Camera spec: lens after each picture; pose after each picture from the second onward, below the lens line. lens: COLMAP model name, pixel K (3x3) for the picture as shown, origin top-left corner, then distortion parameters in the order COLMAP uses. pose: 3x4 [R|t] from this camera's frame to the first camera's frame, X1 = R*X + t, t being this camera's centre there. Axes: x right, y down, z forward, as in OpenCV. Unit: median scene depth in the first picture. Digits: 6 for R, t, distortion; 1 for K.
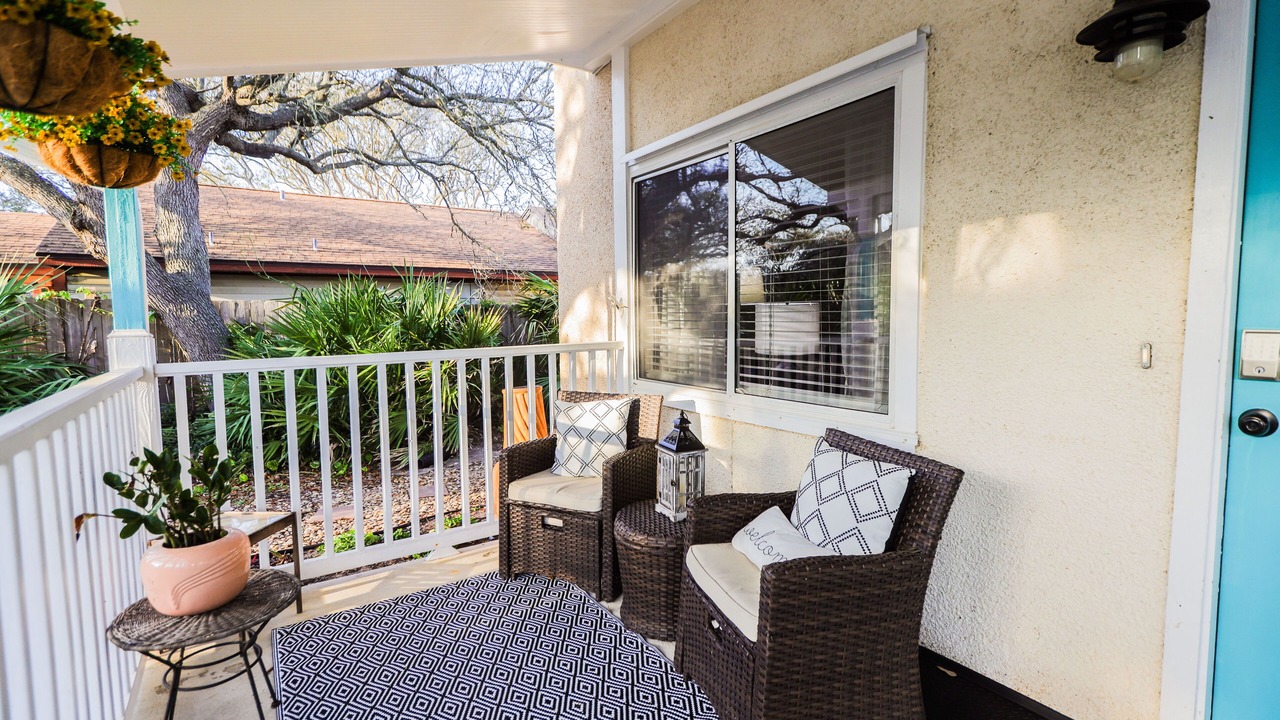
lens RADIAL K [[584.2, 0, 640.0], [0, 584.2, 360.0], [0, 0, 1]] dist [0.001218, 0.000410]
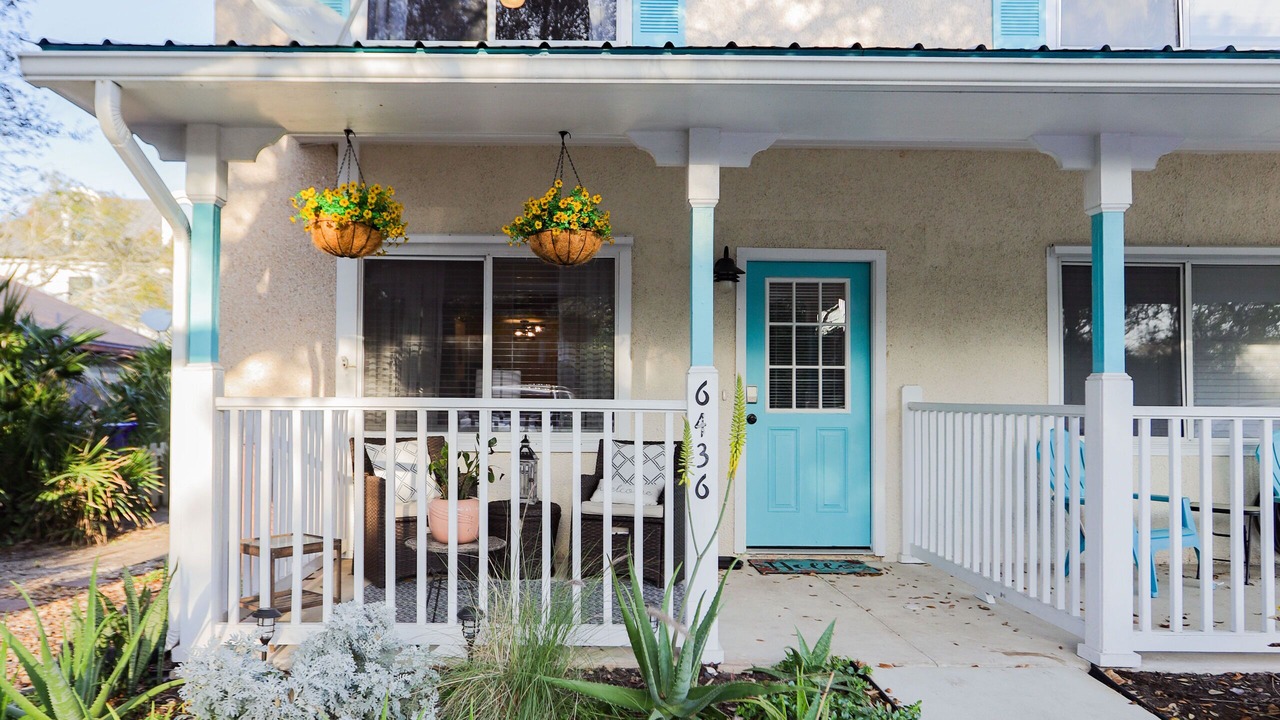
lens RADIAL K [[584.2, 0, 640.0], [0, 584.2, 360.0], [0, 0, 1]] dist [0.001218, 0.000410]
pose [[0.557688, 0.009988, 0.829991, -1.093665], [0.060825, 0.996748, -0.052864, -0.040917], [-0.827819, 0.079966, 0.555267, -0.078439]]
